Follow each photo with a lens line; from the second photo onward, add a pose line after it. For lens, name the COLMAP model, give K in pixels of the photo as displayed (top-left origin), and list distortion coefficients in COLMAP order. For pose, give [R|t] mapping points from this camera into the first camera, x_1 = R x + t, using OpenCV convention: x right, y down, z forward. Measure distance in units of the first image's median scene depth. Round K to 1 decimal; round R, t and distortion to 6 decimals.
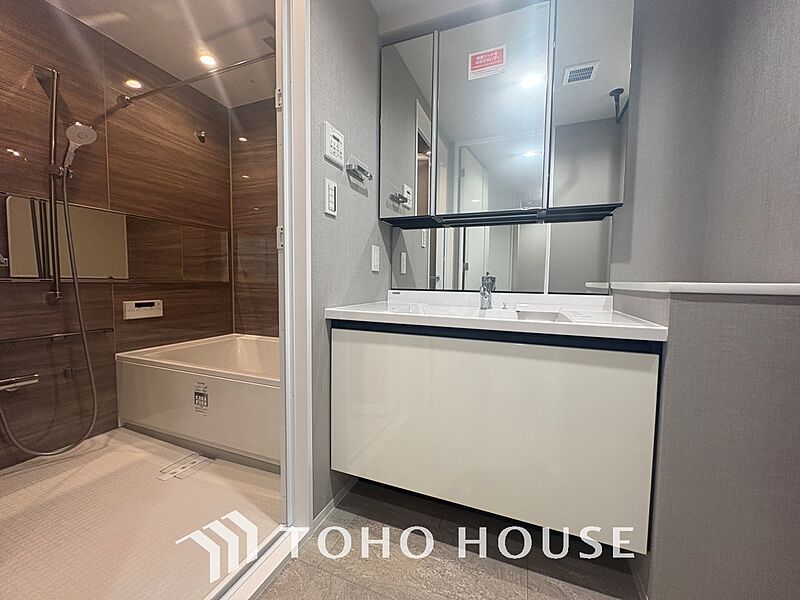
lens RADIAL K [[318.4, 0, 399.5], [0, 318.4, 301.1], [0, 0, 1]] dist [0.001236, -0.000615]
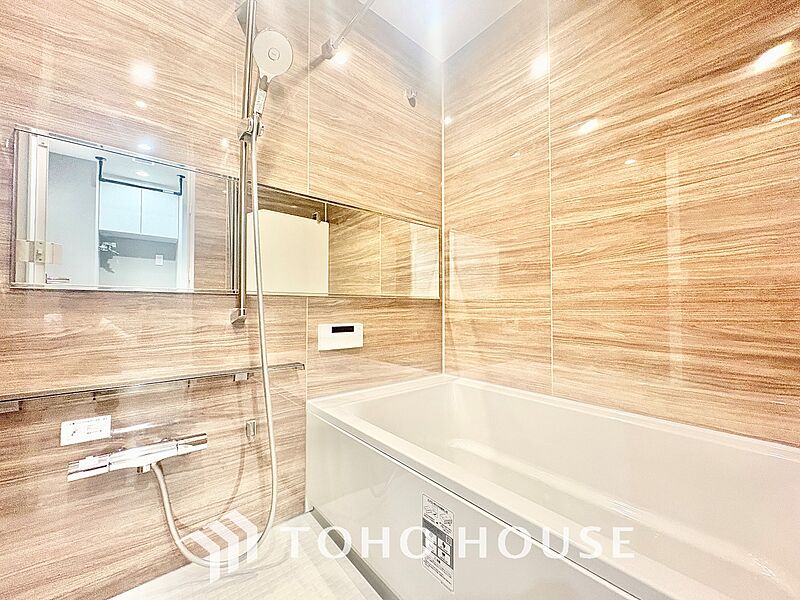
lens RADIAL K [[318.4, 0, 400.9], [0, 318.4, 301.7], [0, 0, 1]] dist [0.001236, -0.000615]
pose [[0.884005, -0.020473, -0.467028, -0.295772], [-0.018717, 0.996690, -0.079118, 0.003184], [0.467102, 0.078682, 0.880696, 0.362616]]
